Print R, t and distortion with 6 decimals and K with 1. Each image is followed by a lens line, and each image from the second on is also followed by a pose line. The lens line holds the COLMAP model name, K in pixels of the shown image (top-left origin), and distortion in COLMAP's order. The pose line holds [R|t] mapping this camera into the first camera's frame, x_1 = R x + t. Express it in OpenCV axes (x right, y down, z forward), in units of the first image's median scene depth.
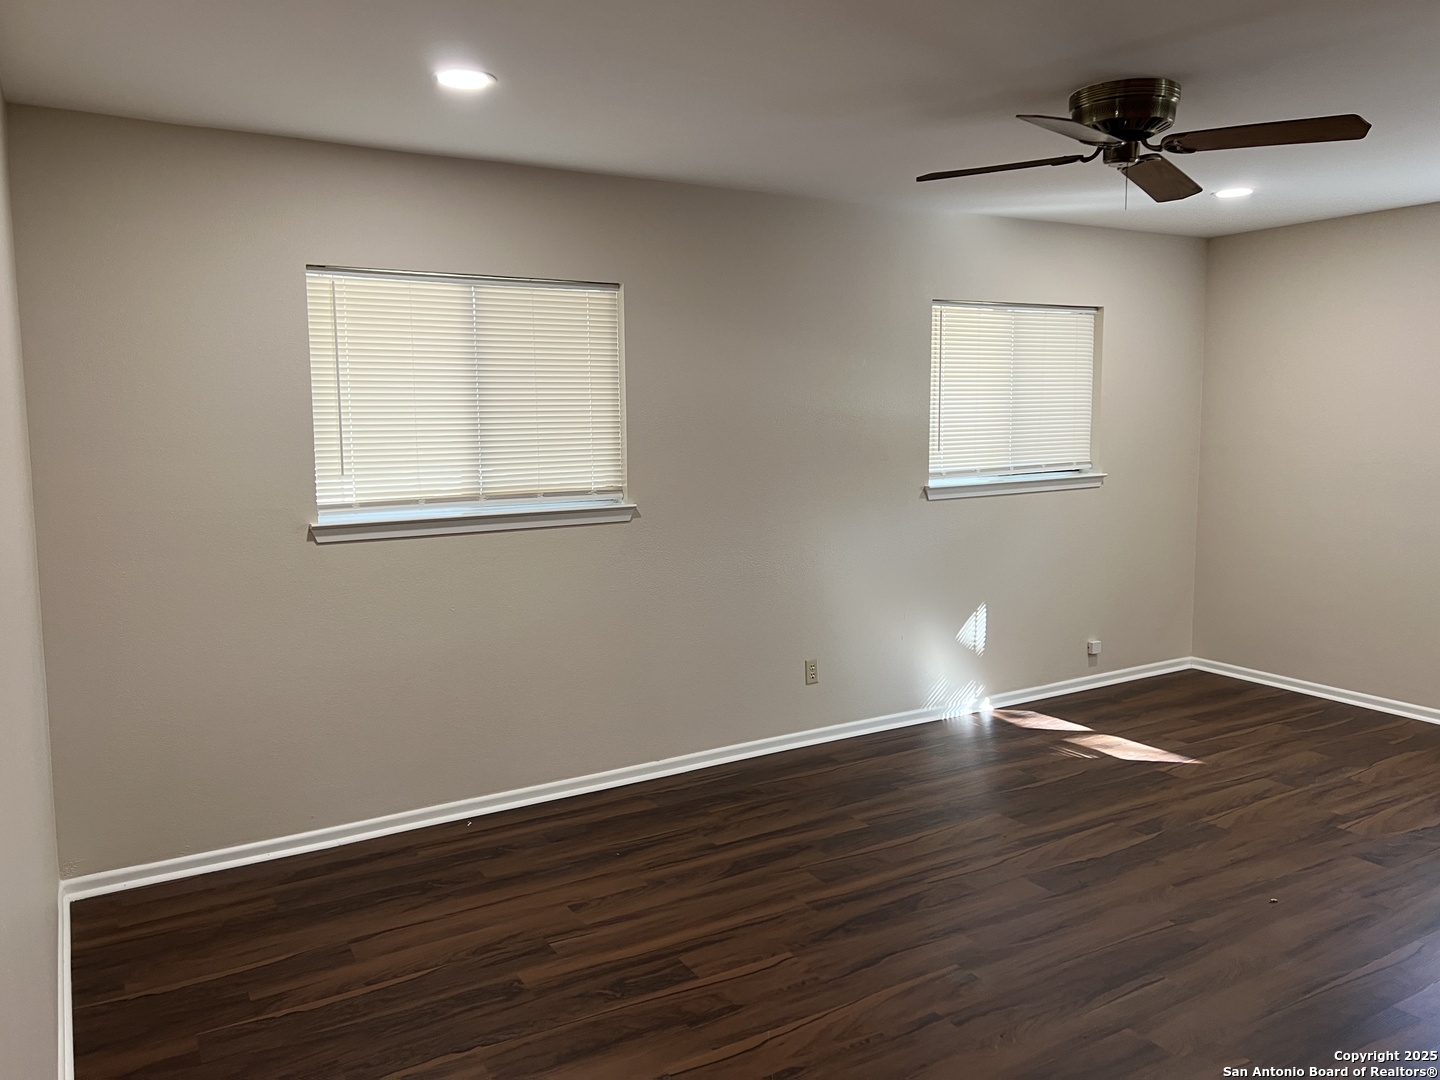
lens RADIAL K [[1089.1, 0, 722.2], [0, 1089.1, 532.2], [0, 0, 1]] dist [0.066578, -0.074857]
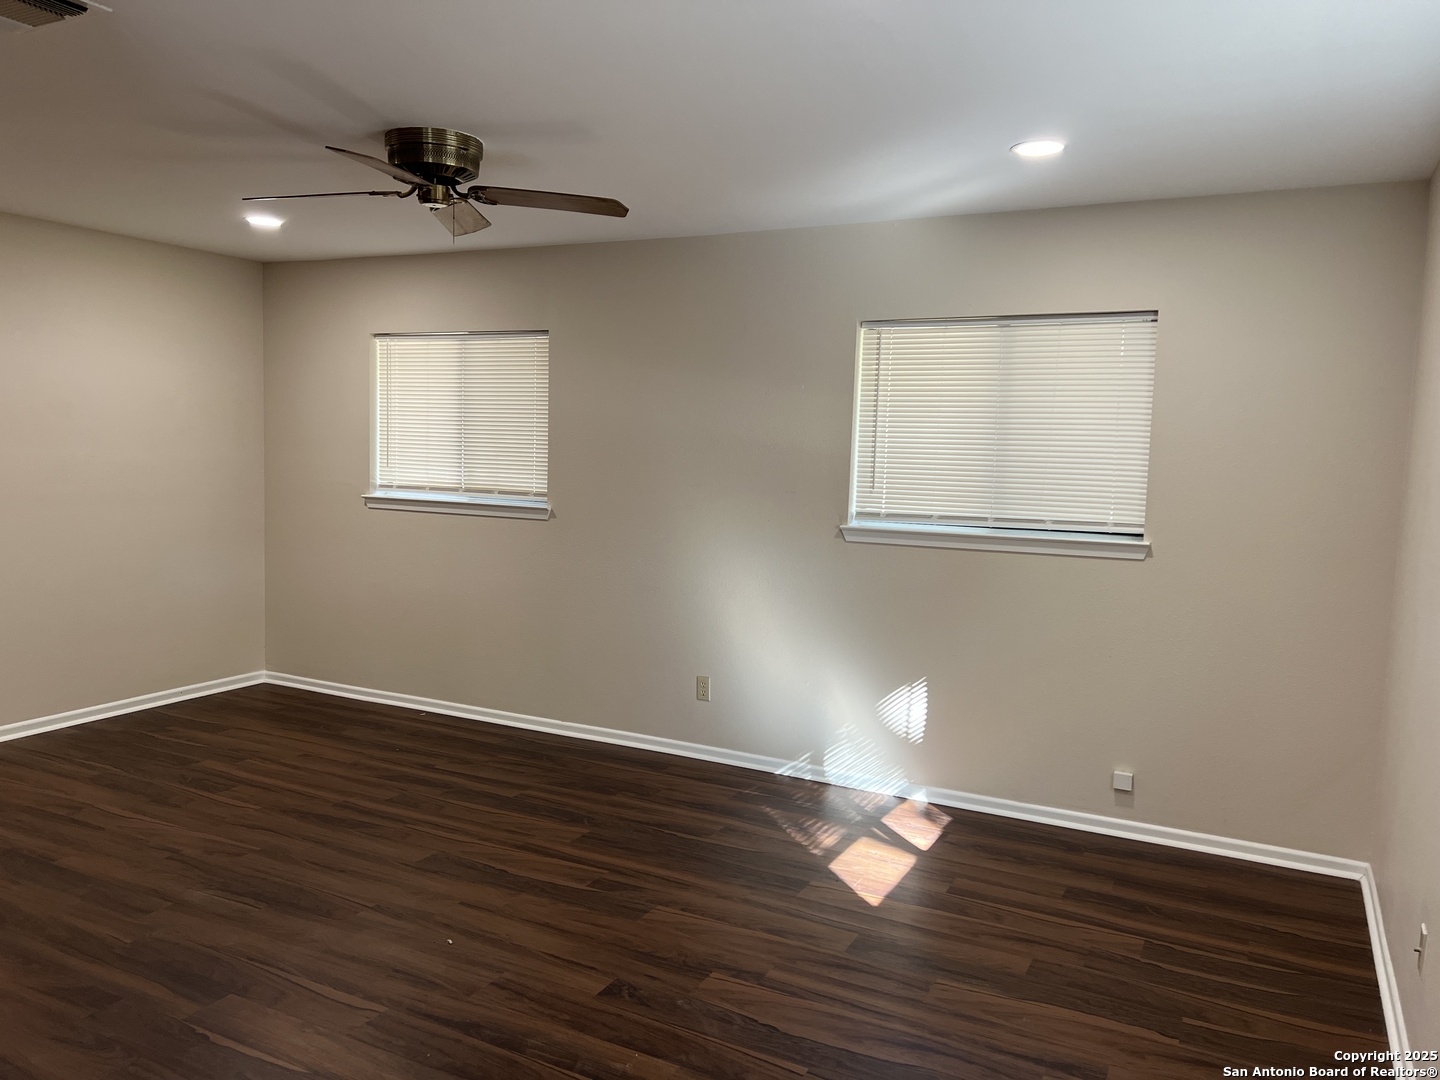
lens RADIAL K [[1089.1, 0, 715.3], [0, 1089.1, 544.6], [0, 0, 1]] dist [0.066578, -0.074857]
pose [[0.515275, 0.105475, -0.850509, 1.188564], [-0.130369, 0.990495, 0.043853, -0.068359], [0.847051, 0.088283, 0.524128, 0.566021]]
